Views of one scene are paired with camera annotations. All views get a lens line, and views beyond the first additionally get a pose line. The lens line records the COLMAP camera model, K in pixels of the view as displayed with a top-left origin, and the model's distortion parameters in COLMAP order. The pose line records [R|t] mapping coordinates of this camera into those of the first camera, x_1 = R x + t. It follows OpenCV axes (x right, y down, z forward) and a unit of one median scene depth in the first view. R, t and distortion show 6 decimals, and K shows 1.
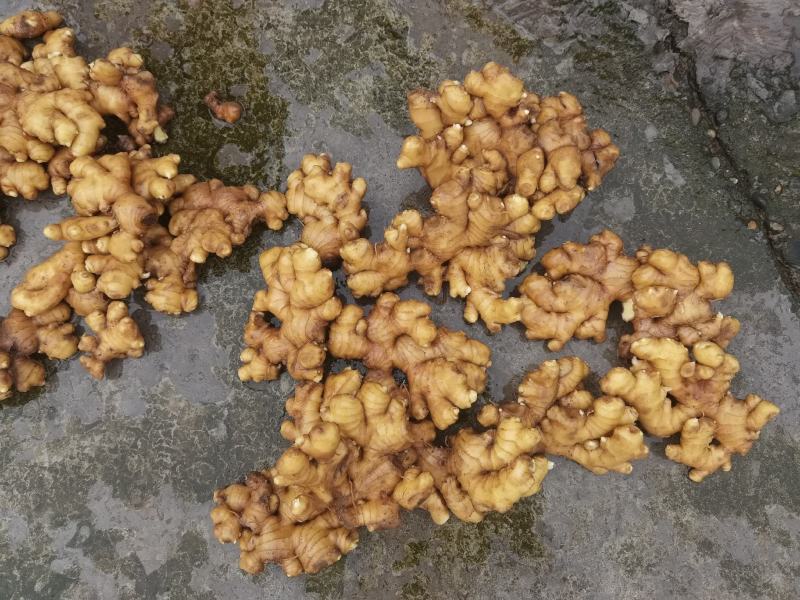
lens RADIAL K [[689.1, 0, 400.0], [0, 689.1, 300.0], [0, 0, 1]] dist [-0.029528, 0.007816]
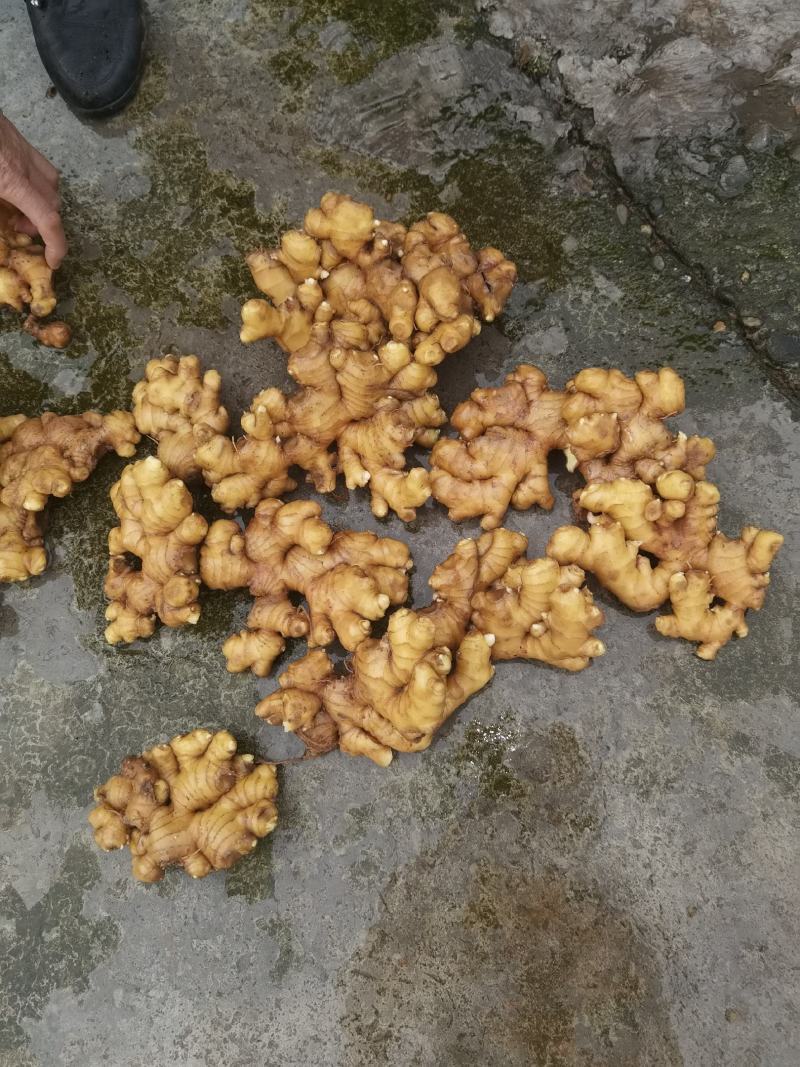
lens RADIAL K [[919.1, 0, 400.0], [0, 919.1, 533.5], [0, 0, 1]] dist [-0.029528, 0.007816]
pose [[0.977988, -0.199737, -0.060374, 0.188465], [0.192486, 0.975283, -0.108499, 0.172829], [0.080553, 0.094489, 0.992262, -0.036890]]
